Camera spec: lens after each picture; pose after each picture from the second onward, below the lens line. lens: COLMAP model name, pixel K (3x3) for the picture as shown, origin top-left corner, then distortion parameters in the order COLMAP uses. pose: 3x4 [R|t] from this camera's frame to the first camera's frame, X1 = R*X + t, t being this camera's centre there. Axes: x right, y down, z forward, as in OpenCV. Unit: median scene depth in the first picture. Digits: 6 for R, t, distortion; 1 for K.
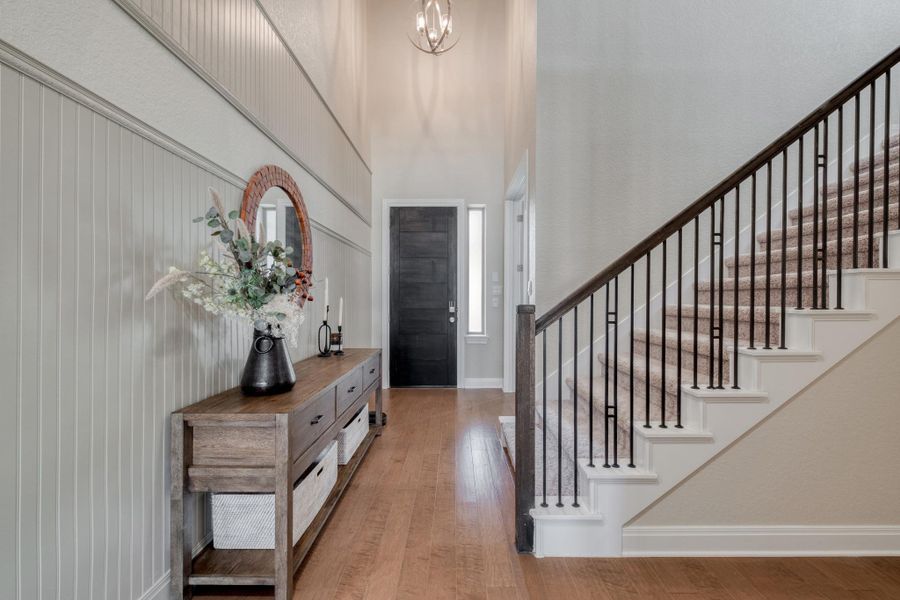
lens RADIAL K [[388.7, 0, 452.3], [0, 388.7, 295.4], [0, 0, 1]] dist [0.000492, -0.000646]
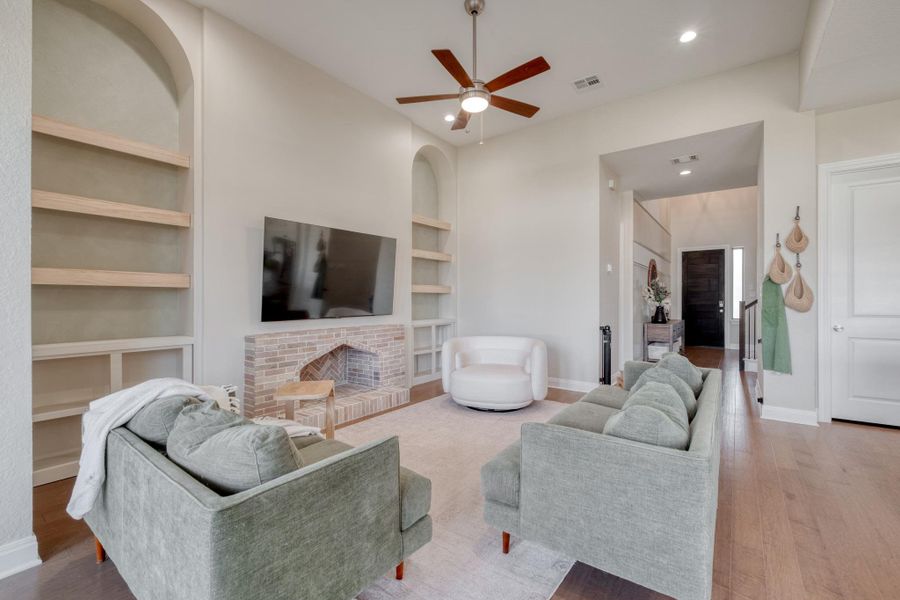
lens RADIAL K [[388.7, 0, 452.3], [0, 388.7, 295.4], [0, 0, 1]] dist [0.000492, -0.000646]
pose [[0.810468, -0.004391, -0.585766, 0.045657], [0.001247, 0.999983, -0.005772, -0.003369], [0.585781, 0.003947, 0.810460, -1.253175]]
